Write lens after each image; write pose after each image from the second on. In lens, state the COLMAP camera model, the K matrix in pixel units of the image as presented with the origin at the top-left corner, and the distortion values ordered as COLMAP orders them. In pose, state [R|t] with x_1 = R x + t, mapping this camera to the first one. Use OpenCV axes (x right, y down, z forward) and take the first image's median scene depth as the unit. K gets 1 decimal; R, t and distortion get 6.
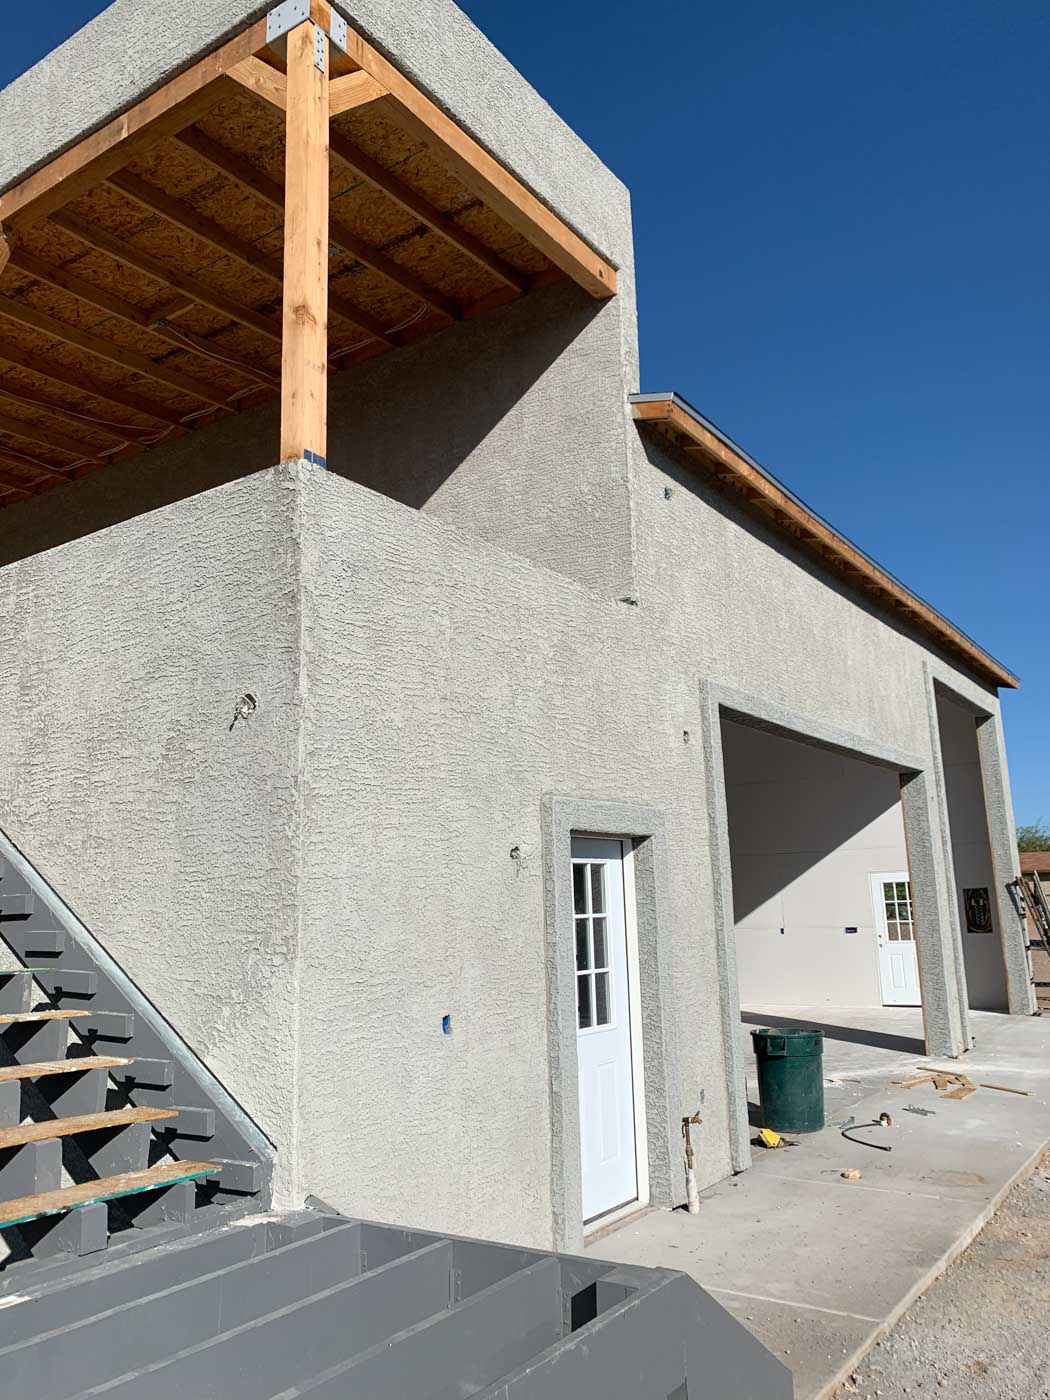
lens RADIAL K [[1063.8, 0, 530.8], [0, 1063.8, 689.0], [0, 0, 1]] dist [0.057085, -0.090888]
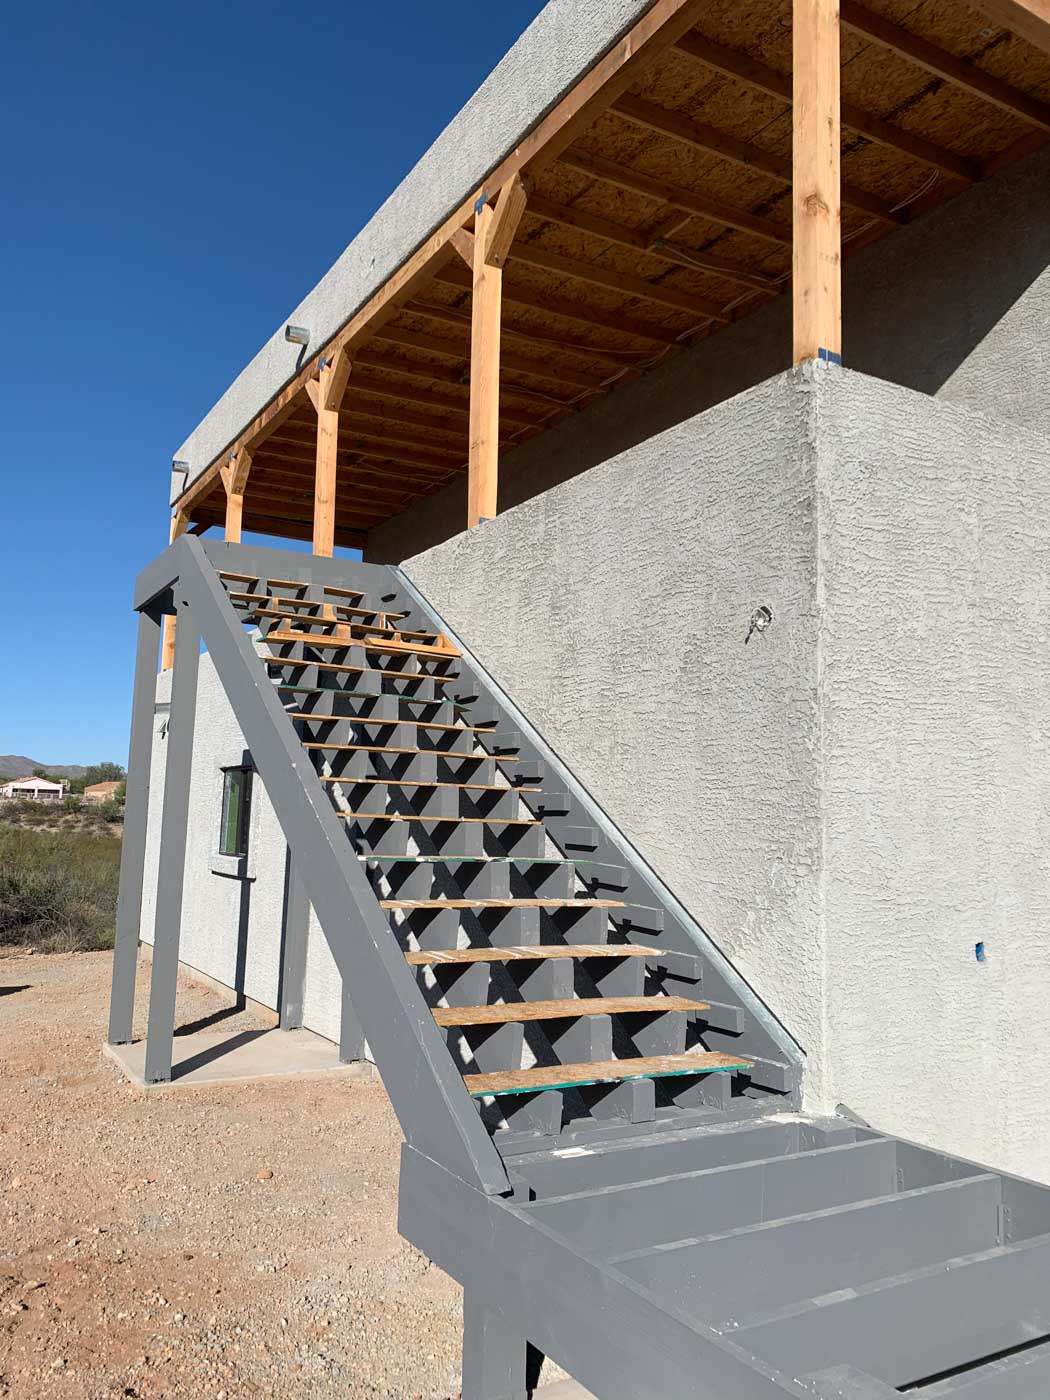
lens RADIAL K [[1063.8, 0, 530.8], [0, 1063.8, 689.0], [0, 0, 1]] dist [0.057085, -0.090888]
pose [[0.904002, 0.002580, -0.427521, -0.032751], [0.031981, 0.996772, 0.073639, 0.001152], [0.426330, -0.080243, 0.901001, 0.001887]]
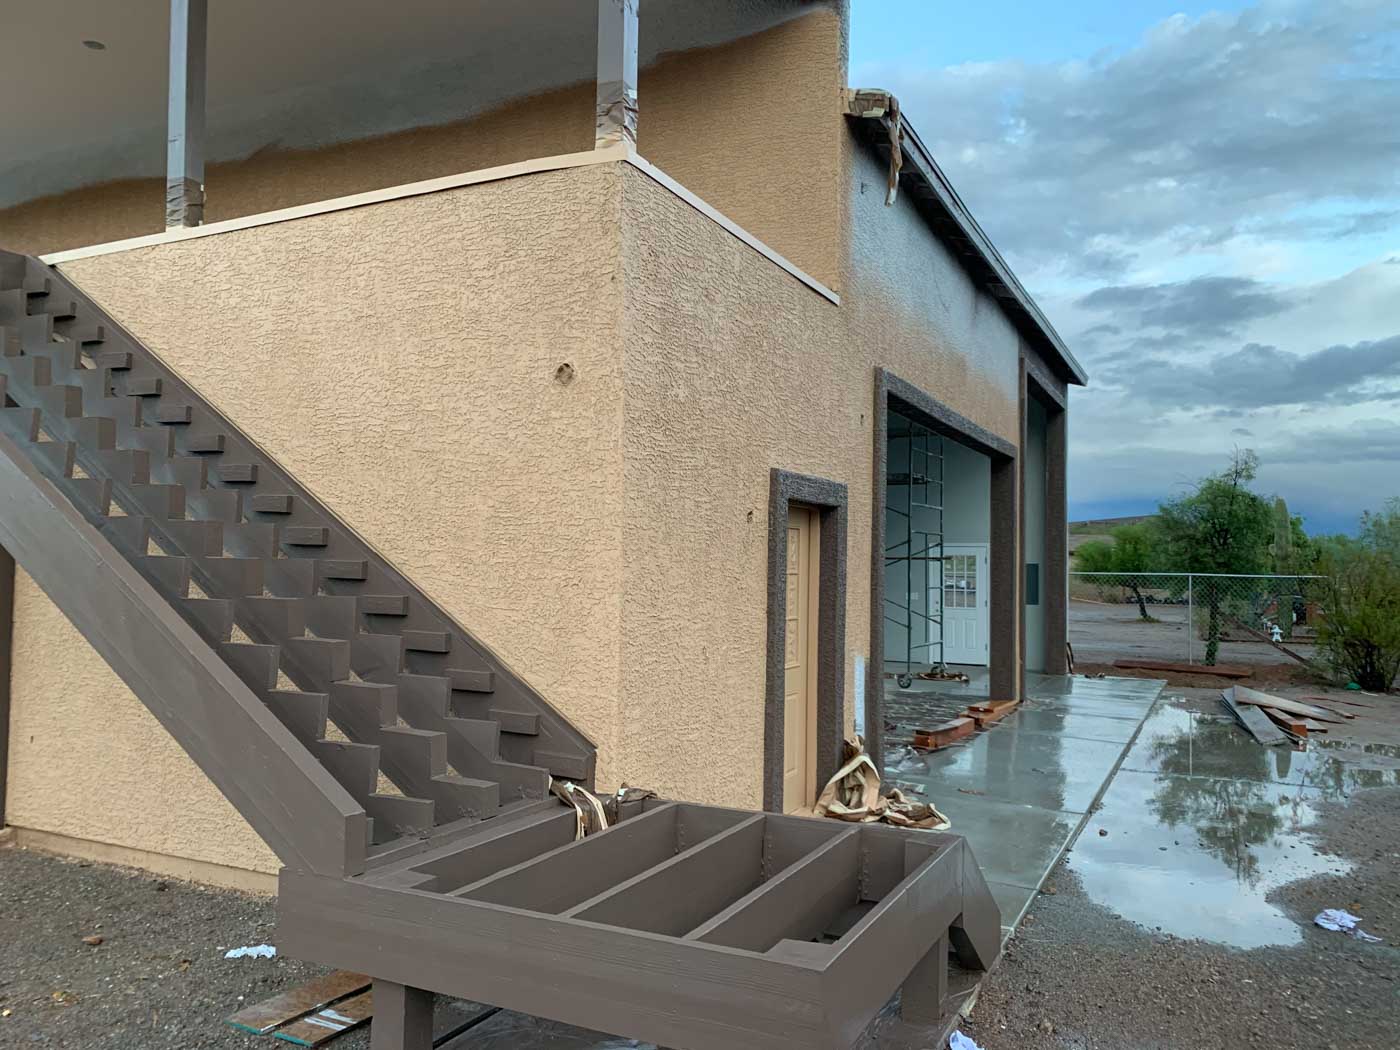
lens RADIAL K [[1063.8, 0, 704.3], [0, 1063.8, 541.1], [0, 0, 1]] dist [0.057085, -0.090888]
pose [[0.988732, 0.050566, 0.140896, -0.252962], [-0.074693, 0.982330, 0.171605, -0.014162], [-0.129728, -0.180196, 0.975038, -0.132522]]
